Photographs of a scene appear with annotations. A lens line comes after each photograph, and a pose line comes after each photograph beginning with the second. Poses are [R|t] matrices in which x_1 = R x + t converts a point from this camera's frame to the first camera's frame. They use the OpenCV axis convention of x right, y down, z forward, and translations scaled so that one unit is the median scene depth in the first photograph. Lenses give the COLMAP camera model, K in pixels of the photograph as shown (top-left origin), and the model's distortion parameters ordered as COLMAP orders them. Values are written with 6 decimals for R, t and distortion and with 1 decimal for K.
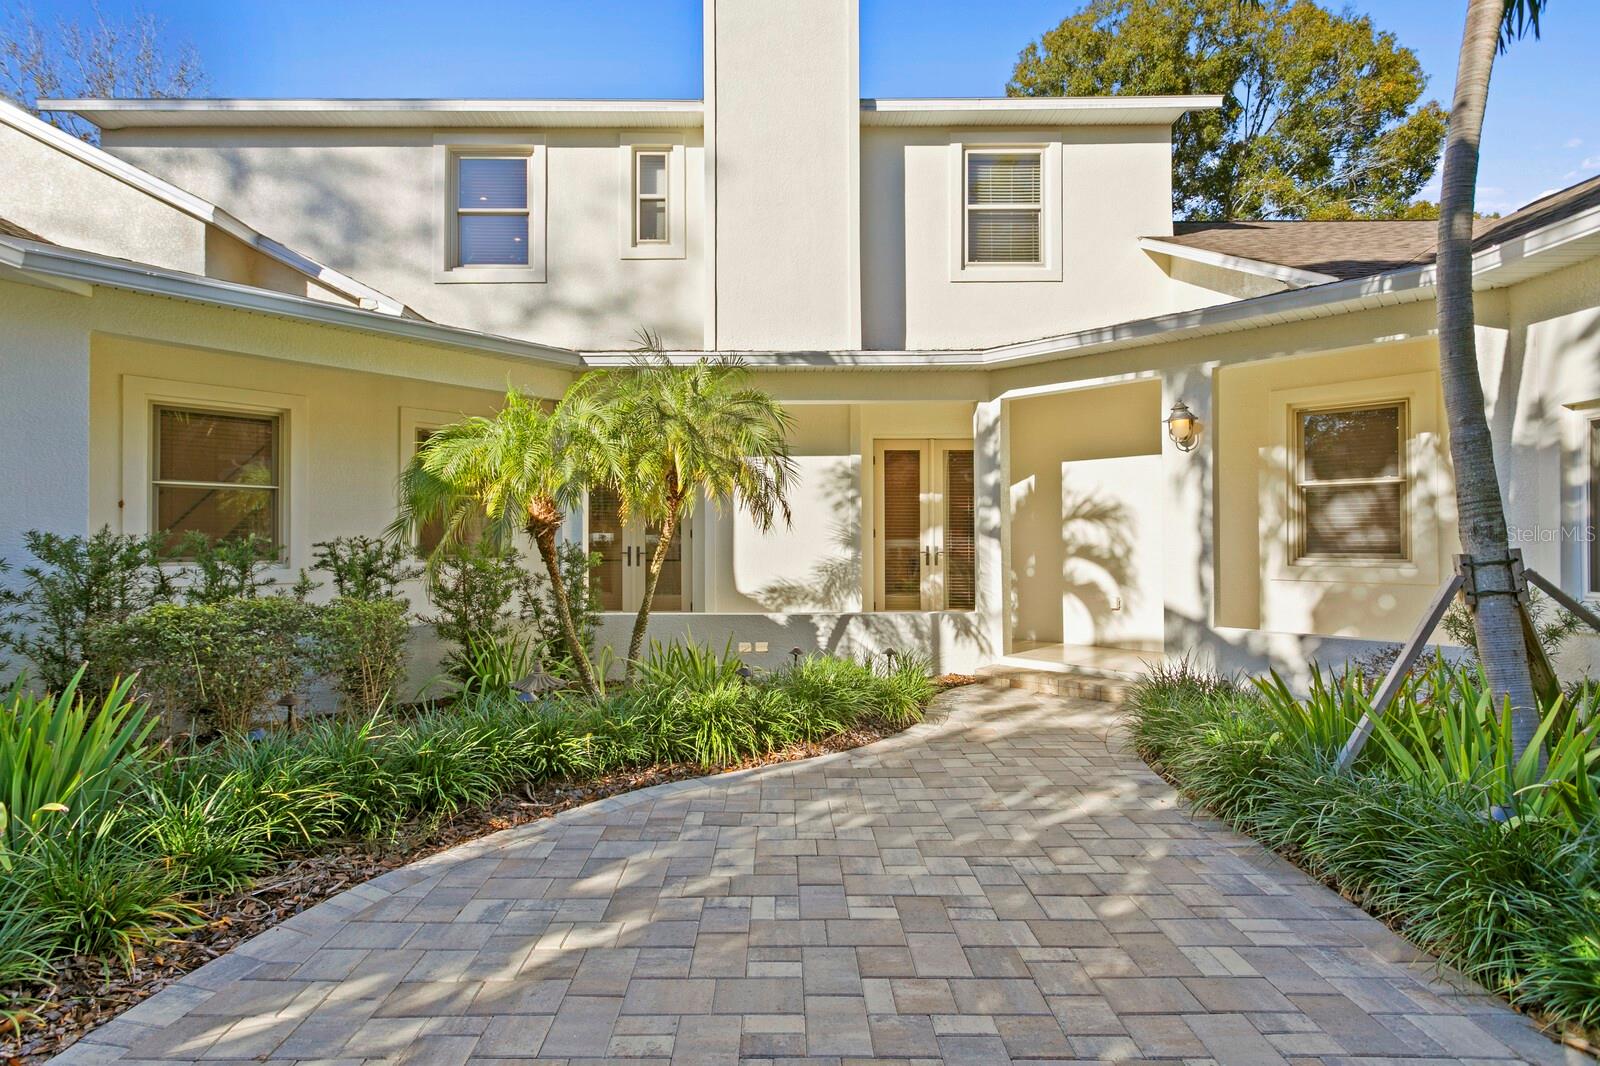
lens RADIAL K [[766.9, 0, 793.9], [0, 766.9, 538.6], [0, 0, 1]] dist [-0.016616, 0.019541]
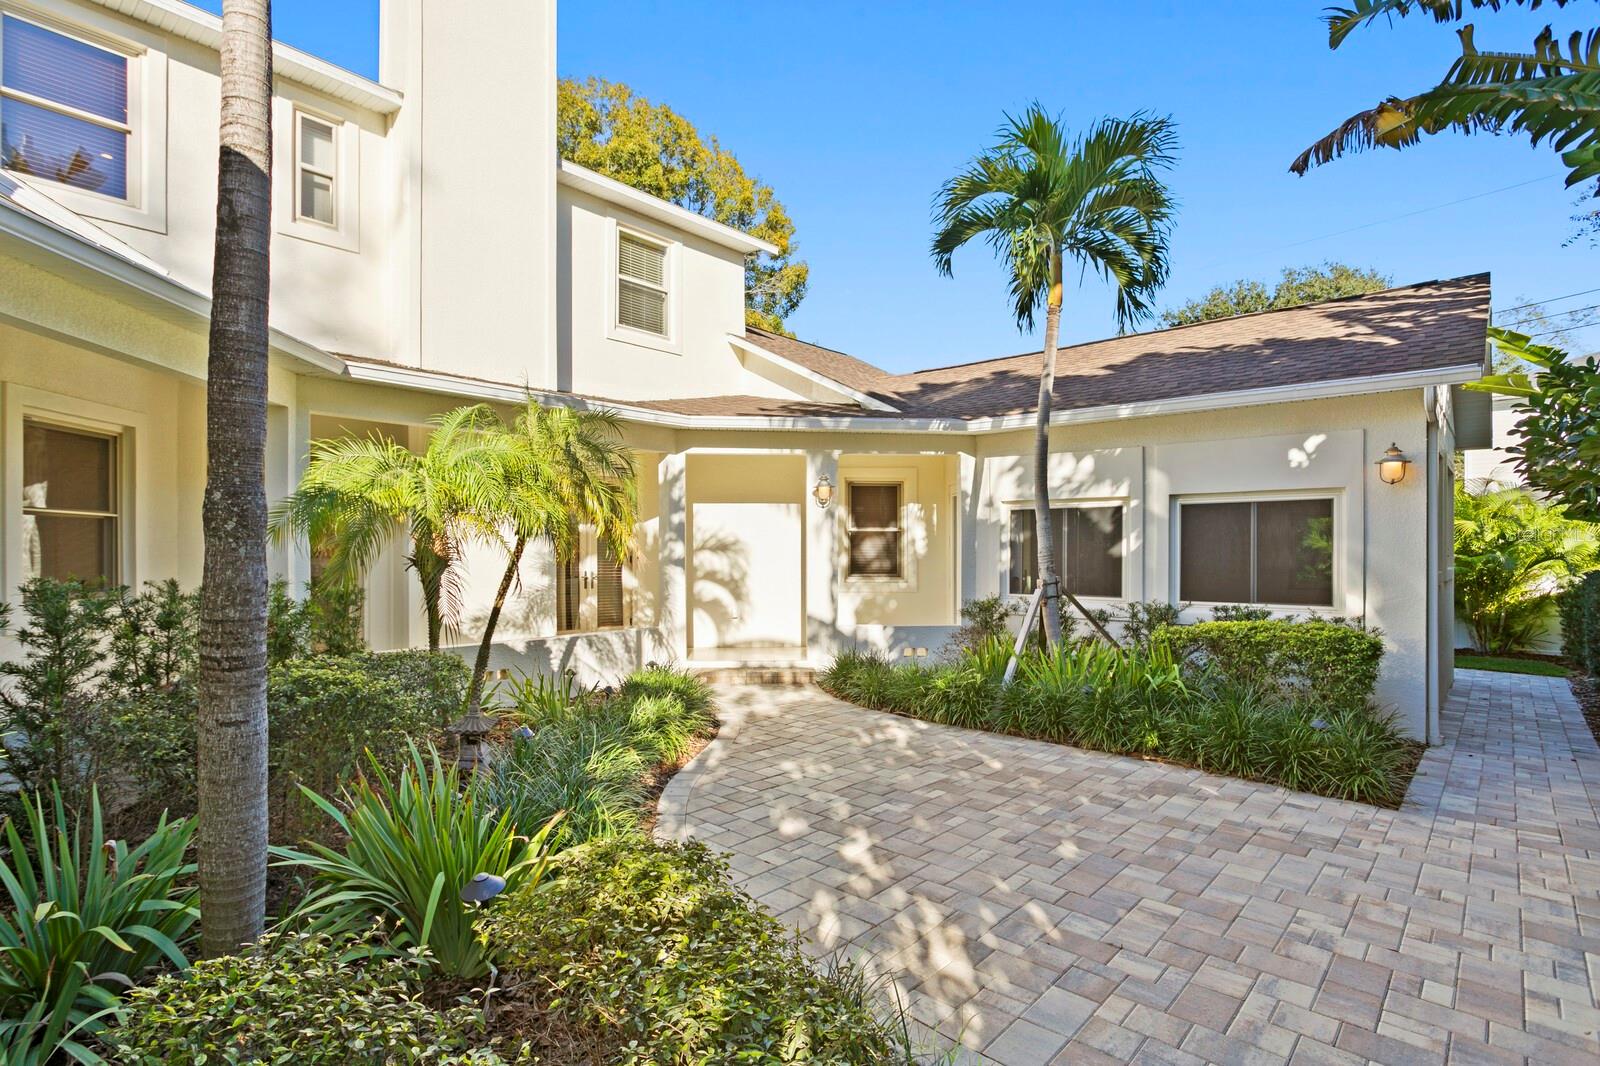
lens RADIAL K [[781.2, 0, 797.5], [0, 781.2, 557.3], [0, 0, 1]] dist [-0.011093, 0.000596]
pose [[0.671422, -0.001094, 0.741075, -0.581242], [-0.004959, 0.999970, 0.005969, -0.024957], [-0.741059, -0.007683, 0.671396, 0.015308]]
